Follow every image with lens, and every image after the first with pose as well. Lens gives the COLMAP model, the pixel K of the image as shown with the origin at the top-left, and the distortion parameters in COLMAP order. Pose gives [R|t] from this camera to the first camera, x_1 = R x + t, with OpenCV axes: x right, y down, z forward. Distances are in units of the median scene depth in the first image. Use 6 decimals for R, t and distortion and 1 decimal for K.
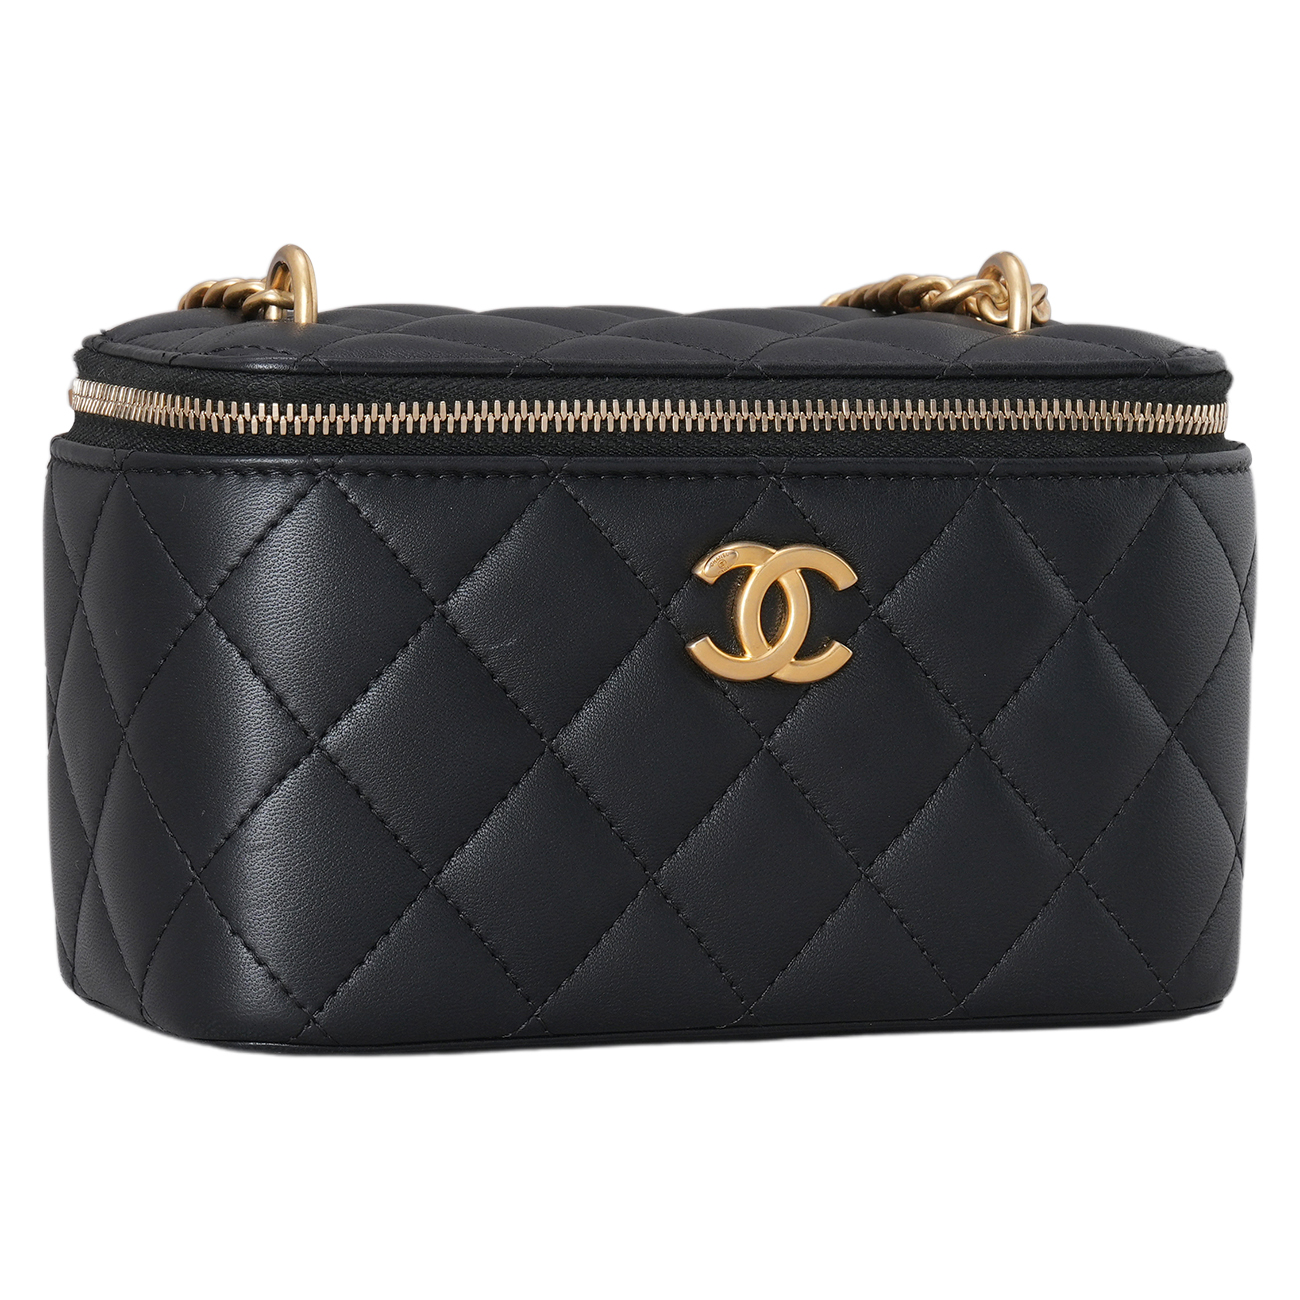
lens RADIAL K [[6048.2, 0, 647.1], [0, 6048.2, 640.4], [0, 0, 1]] dist [0.394250, 0.000000]
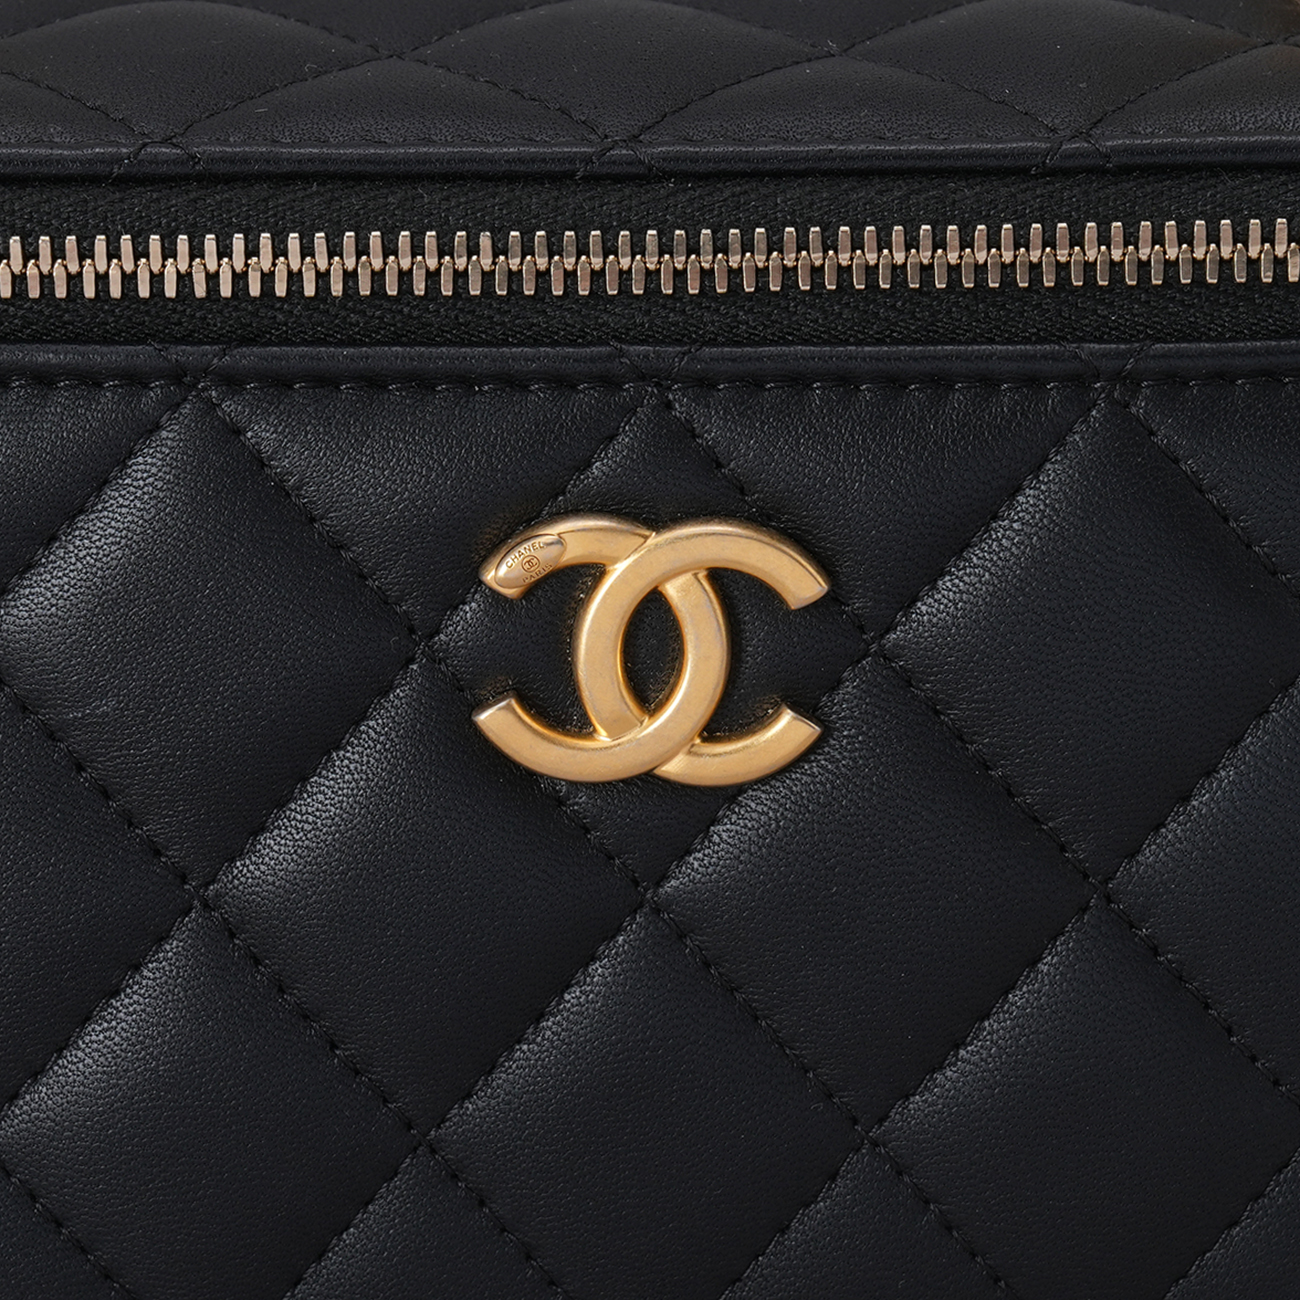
lens RADIAL K [[6048.2, 0, 679.7], [0, 6048.2, 697.9], [0, 0, 1]] dist [0.394250, 0.000000]
pose [[0.947224, 0.064462, -0.314025, 0.182274], [-0.007167, 0.983588, 0.180287, -0.092023], [0.320492, -0.168521, 0.932140, 0.527144]]
